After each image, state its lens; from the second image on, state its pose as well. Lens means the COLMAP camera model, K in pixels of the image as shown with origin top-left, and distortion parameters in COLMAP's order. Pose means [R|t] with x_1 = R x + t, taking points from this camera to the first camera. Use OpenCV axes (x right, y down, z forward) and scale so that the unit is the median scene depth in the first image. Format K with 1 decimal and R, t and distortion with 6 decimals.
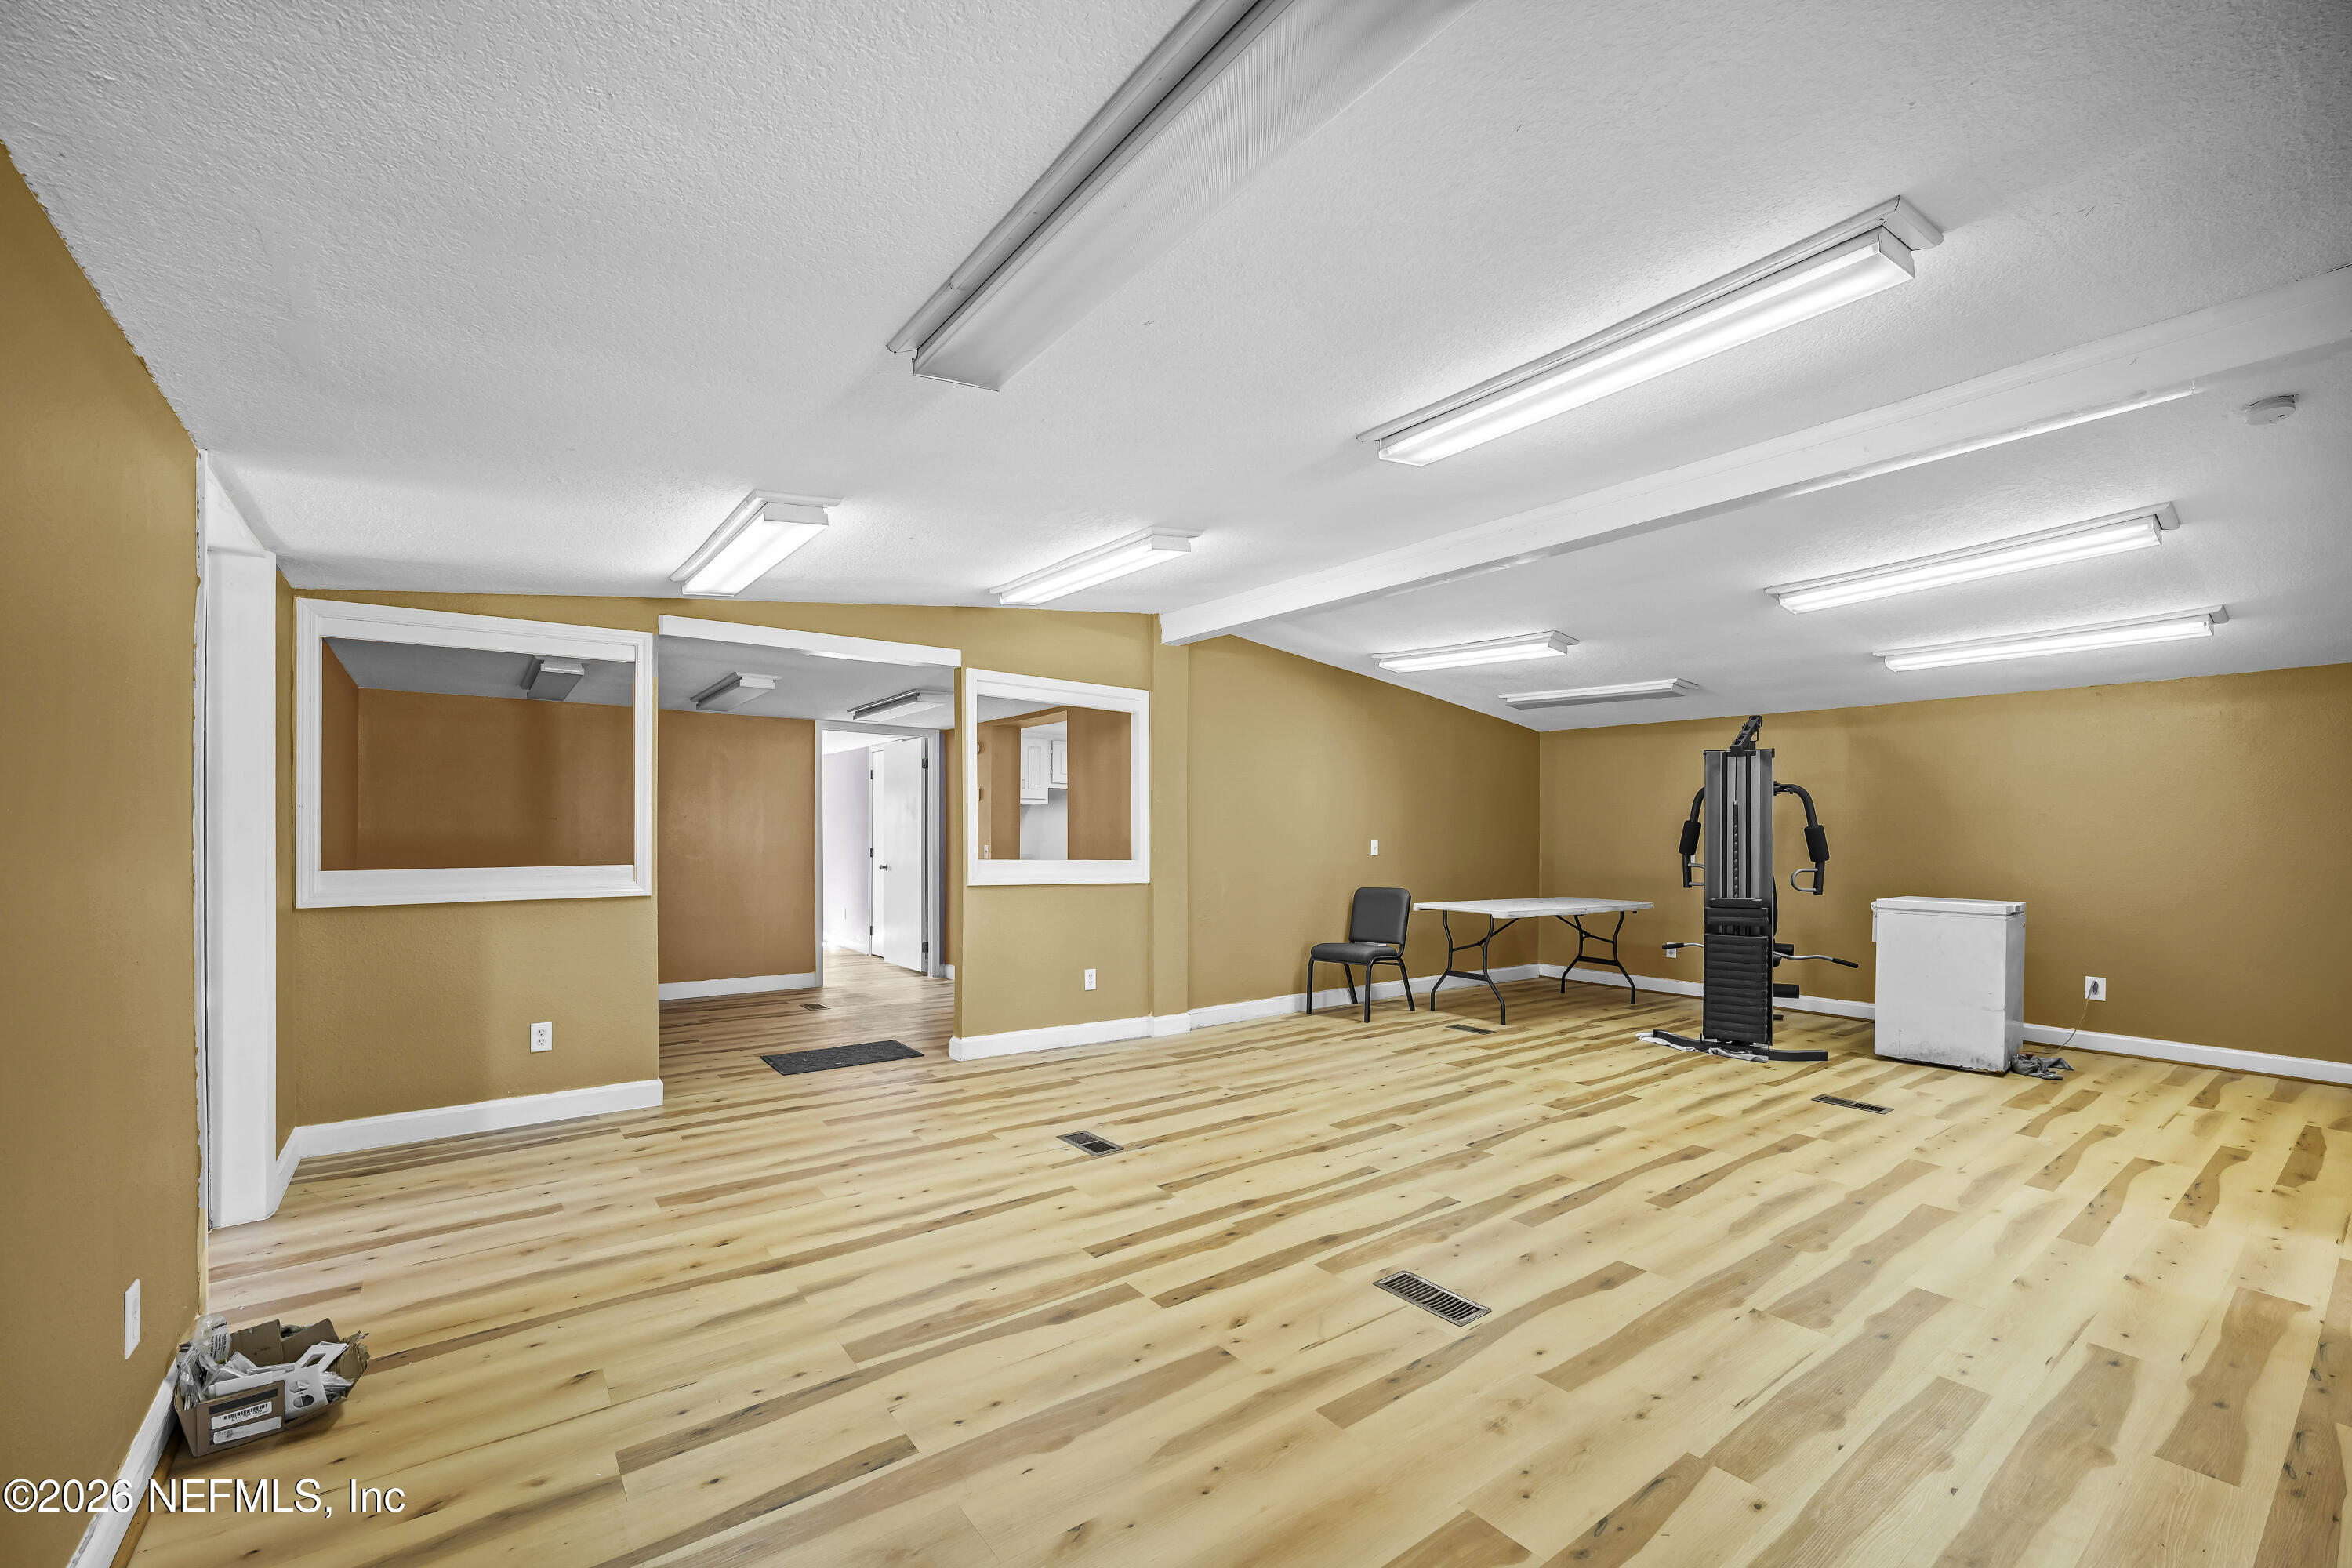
lens RADIAL K [[966.4, 0, 1162.0], [0, 966.4, 832.1], [0, 0, 1]] dist [-0.012756, 0.000141]
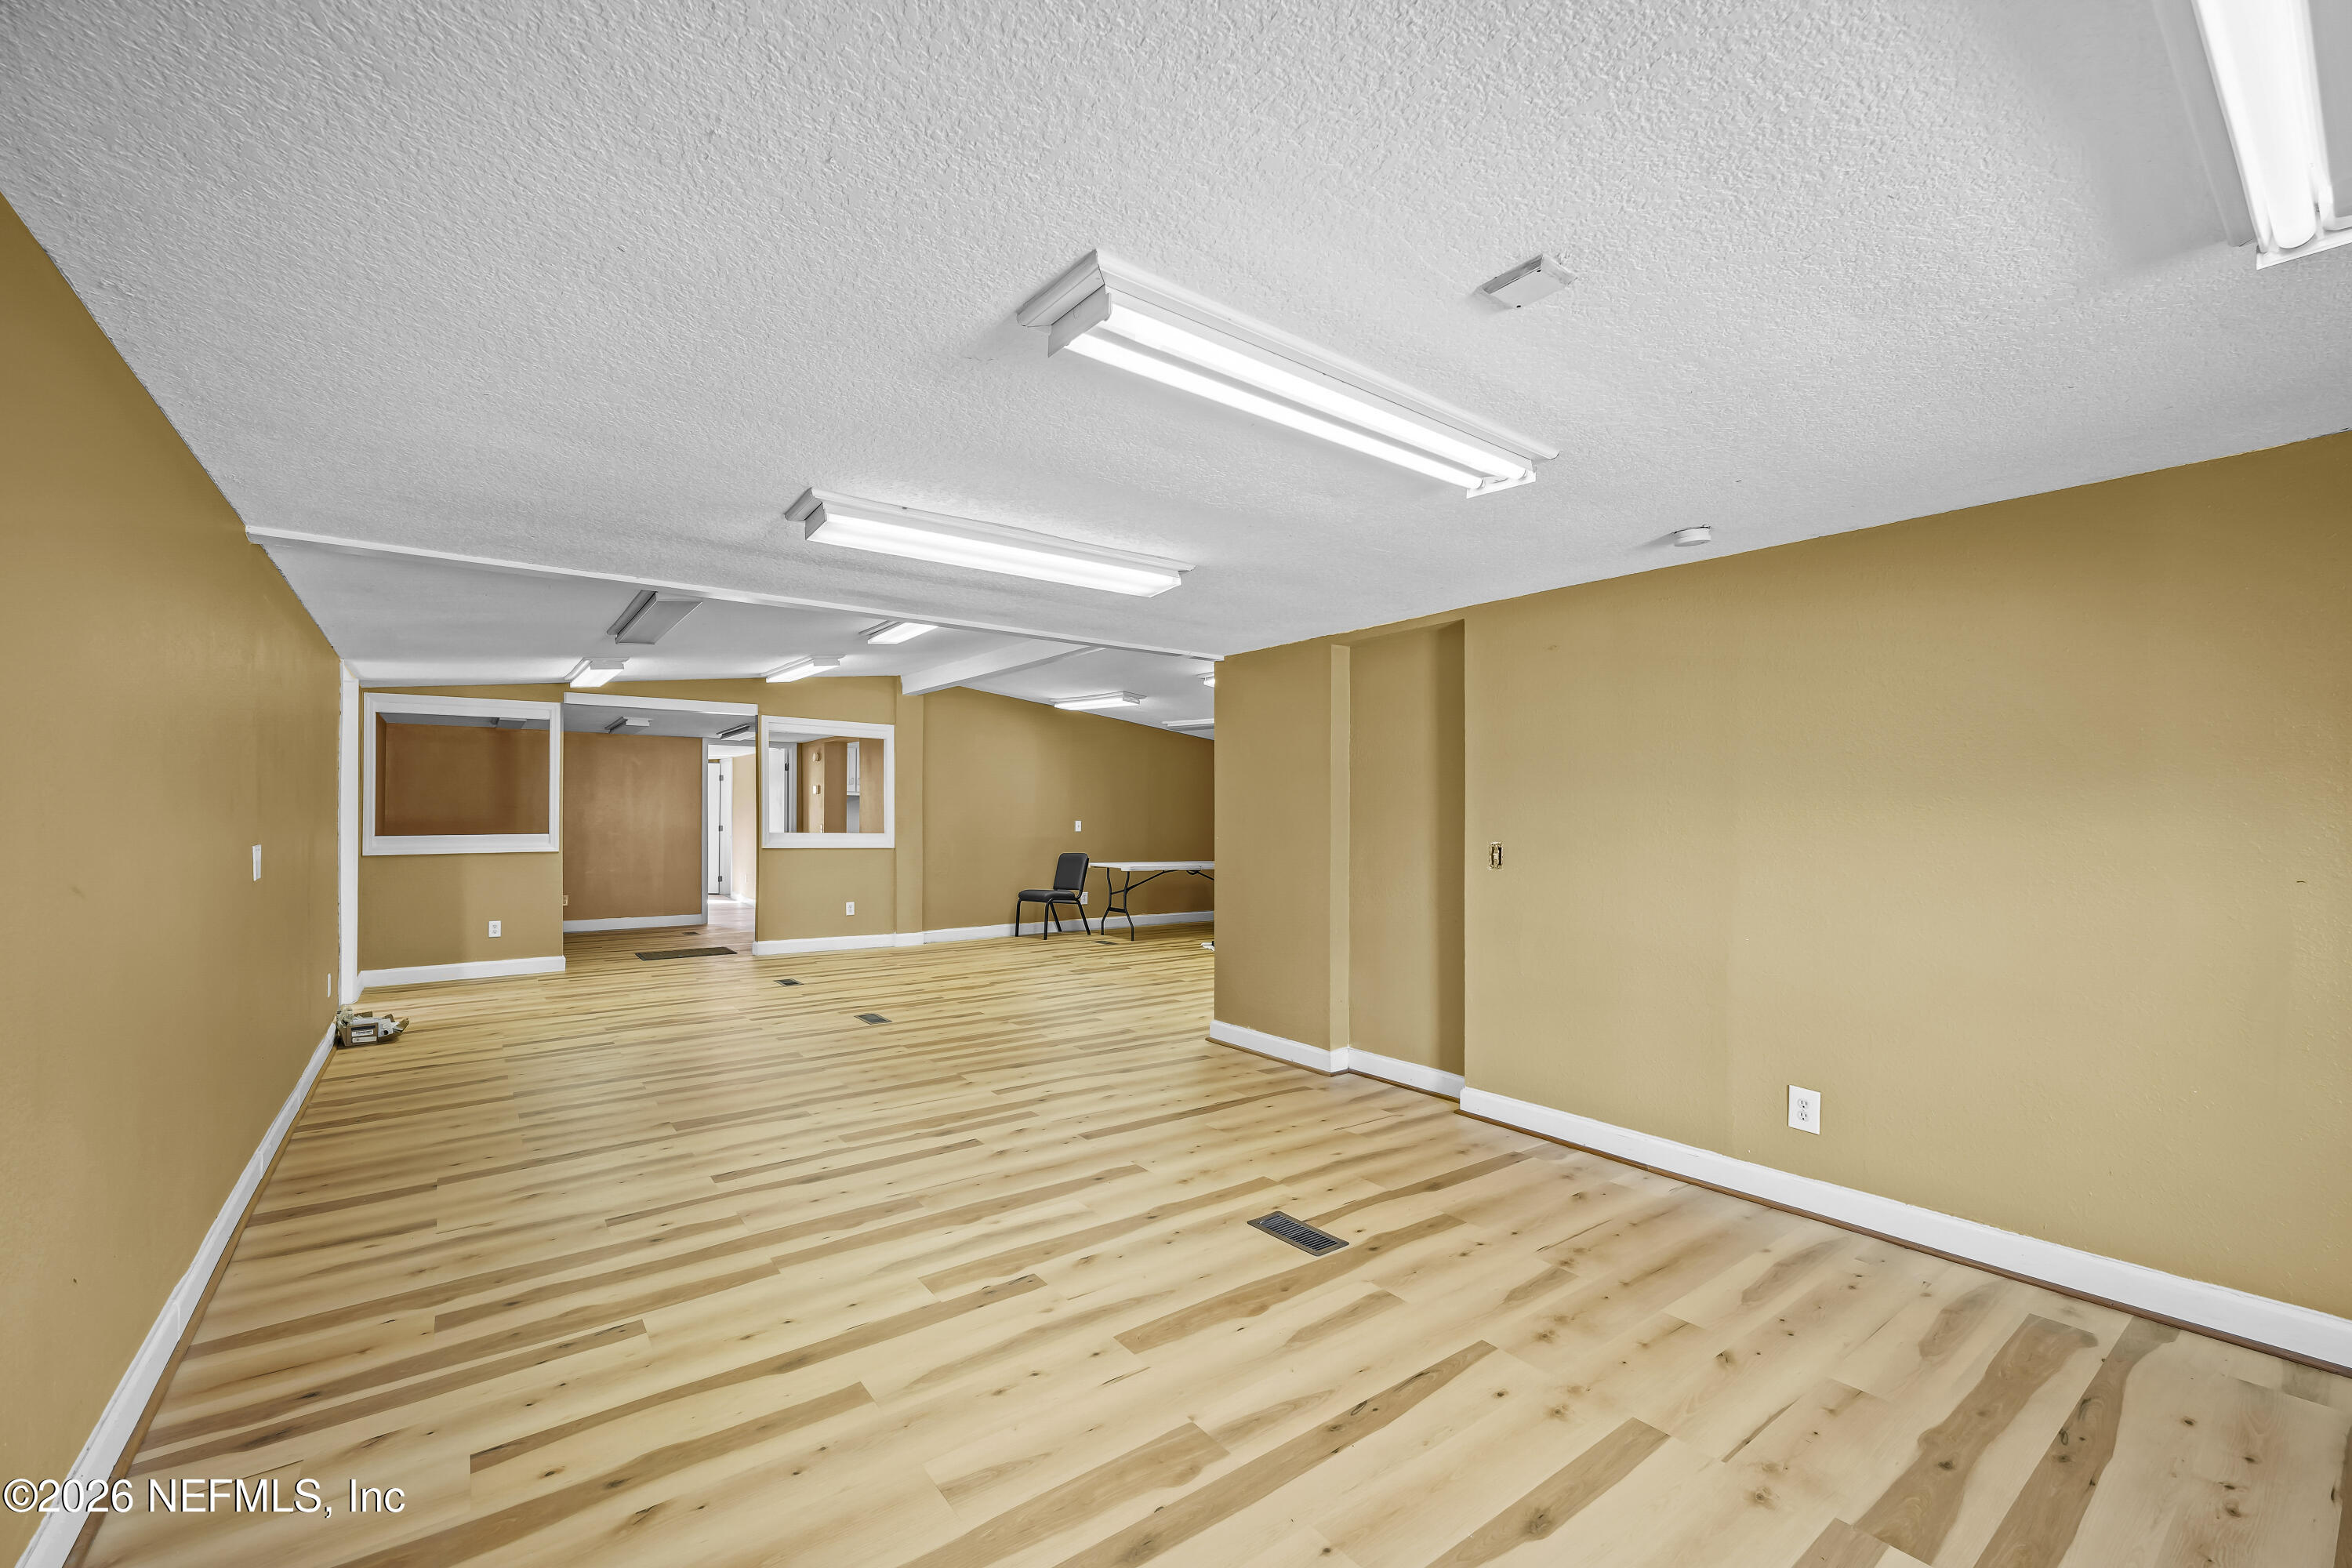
lens RADIAL K [[966.4, 0, 1168.7], [0, 966.4, 804.9], [0, 0, 1]] dist [-0.012756, 0.000141]
pose [[0.999982, -0.000874, 0.005892, 0.581147], [0.000950, 0.999916, -0.012931, 0.005164], [-0.005880, 0.012937, 0.999899, -0.775346]]
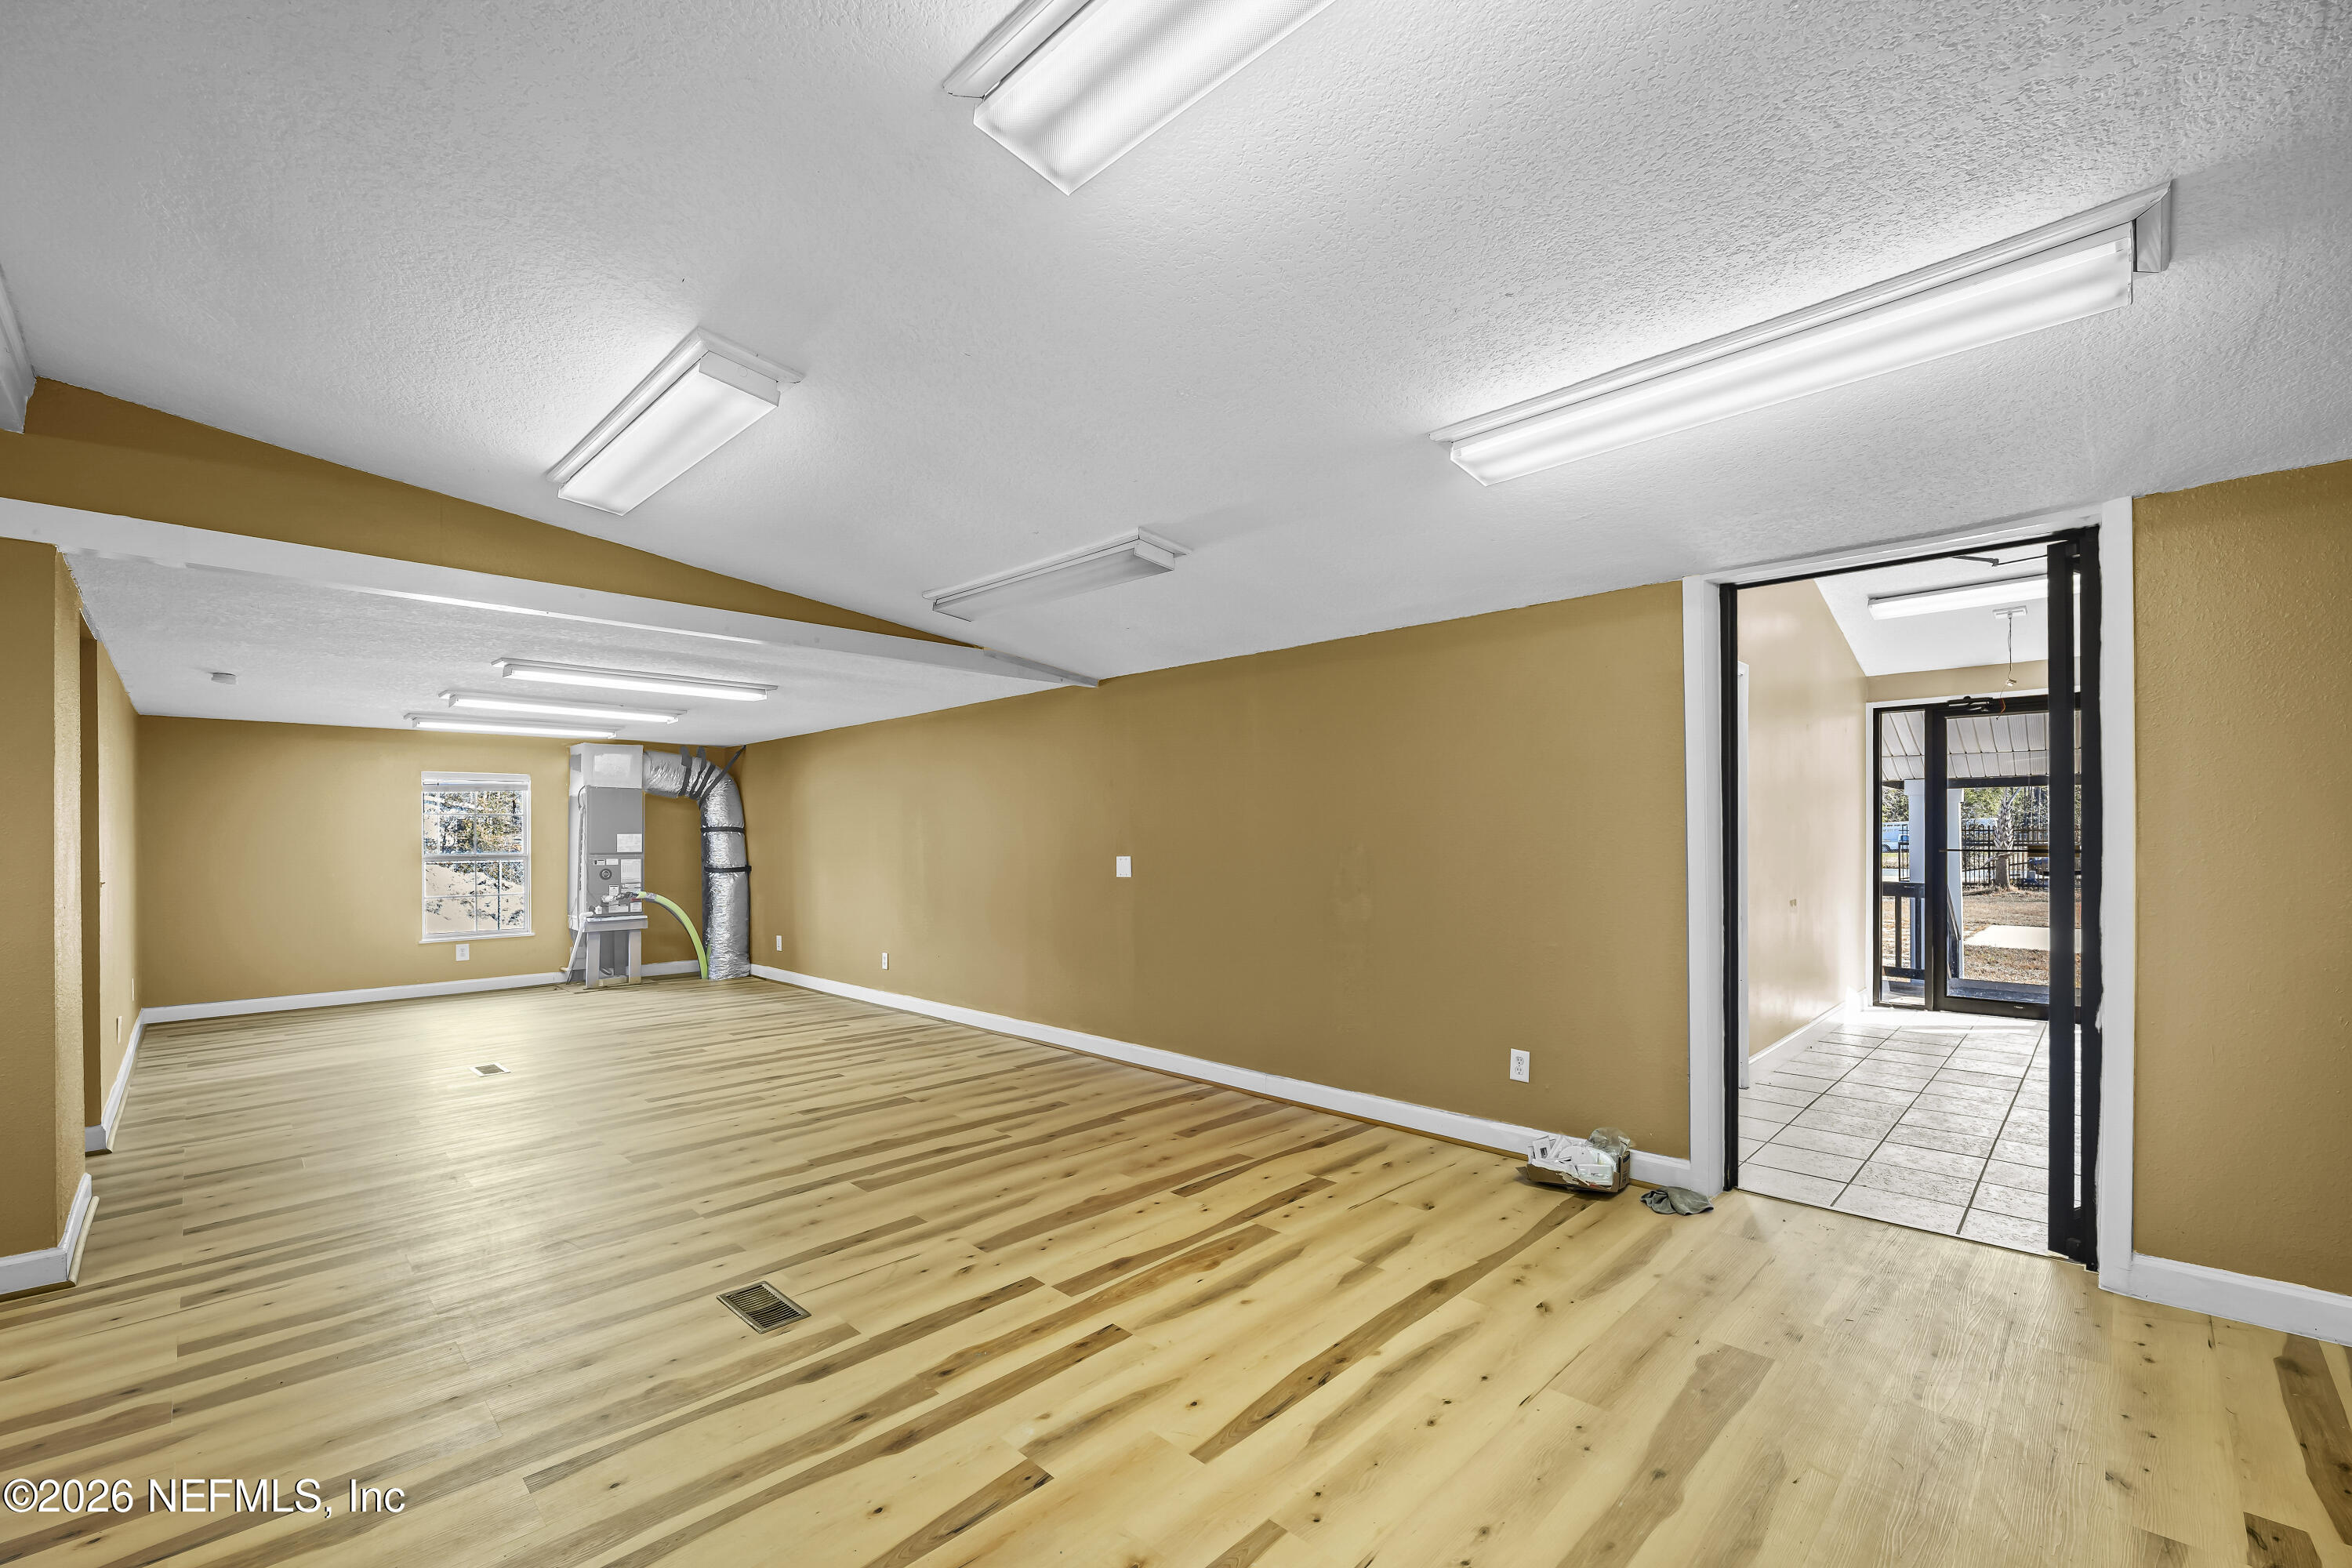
lens RADIAL K [[966.4, 0, 1162.8], [0, 966.4, 828.4], [0, 0, 1]] dist [-0.012756, 0.000141]
pose [[-0.987944, 0.003098, -0.154782, 0.013350], [0.003952, 0.999979, -0.005209, -0.003483], [0.154763, -0.005758, -0.987935, 1.238801]]
